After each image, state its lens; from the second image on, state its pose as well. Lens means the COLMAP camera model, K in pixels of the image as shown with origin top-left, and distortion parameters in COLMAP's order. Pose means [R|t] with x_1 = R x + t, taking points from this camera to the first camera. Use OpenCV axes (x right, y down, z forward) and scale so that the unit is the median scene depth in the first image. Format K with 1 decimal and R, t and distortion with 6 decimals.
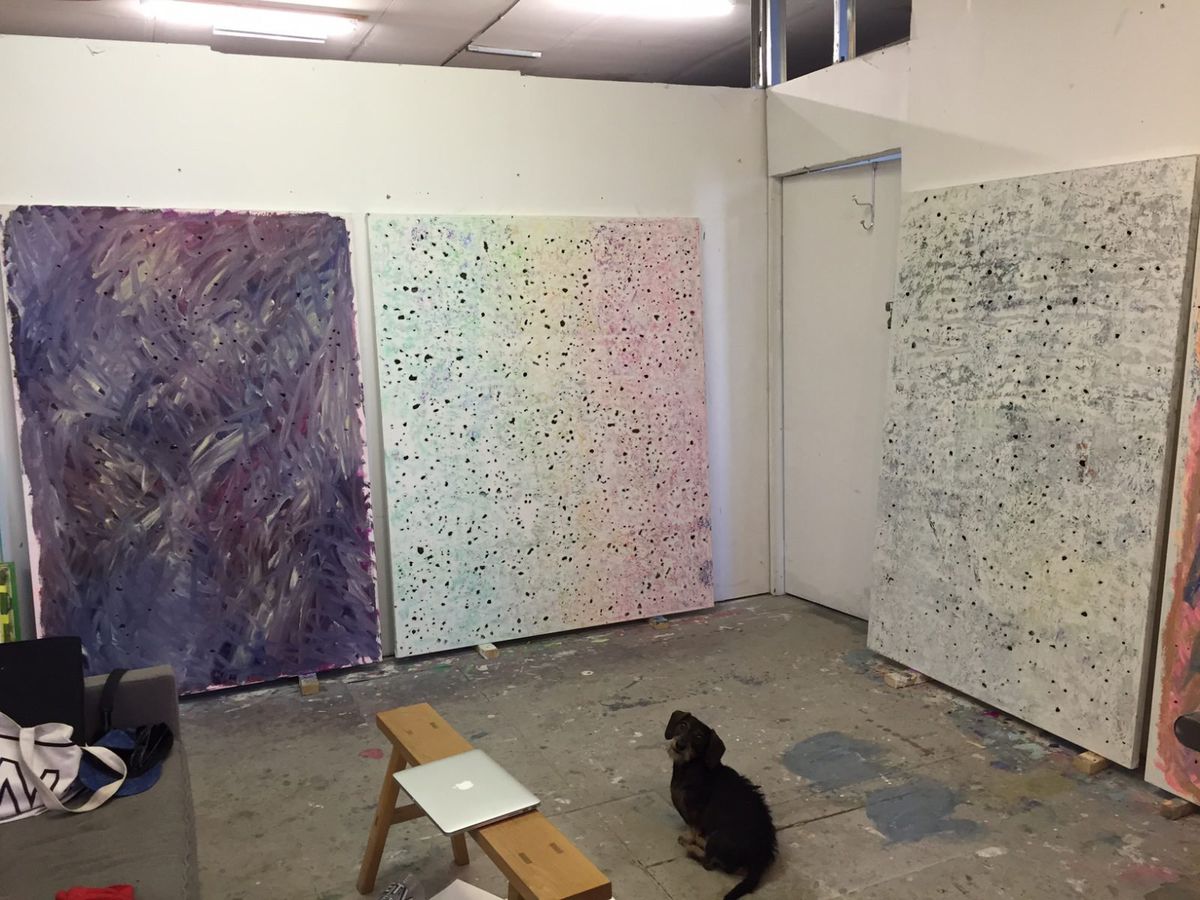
lens RADIAL K [[1036.0, 0, 600.0], [0, 1036.0, 450.0], [0, 0, 1]] dist [0.090321, -0.129817]
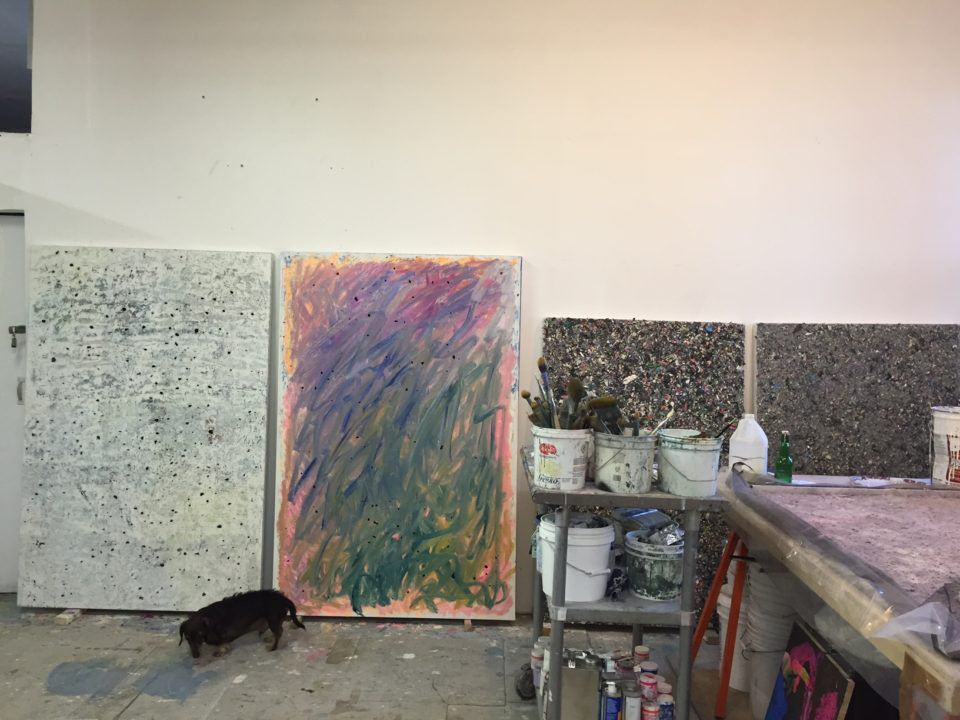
lens RADIAL K [[828.8, 0, 480.0], [0, 828.8, 360.0], [0, 0, 1]] dist [0.090321, -0.129817]
pose [[0.423532, -0.002896, 0.905877, -0.484601], [0.101710, 0.993824, -0.044376, 0.001795], [-0.900153, 0.110932, 0.421211, 0.077289]]
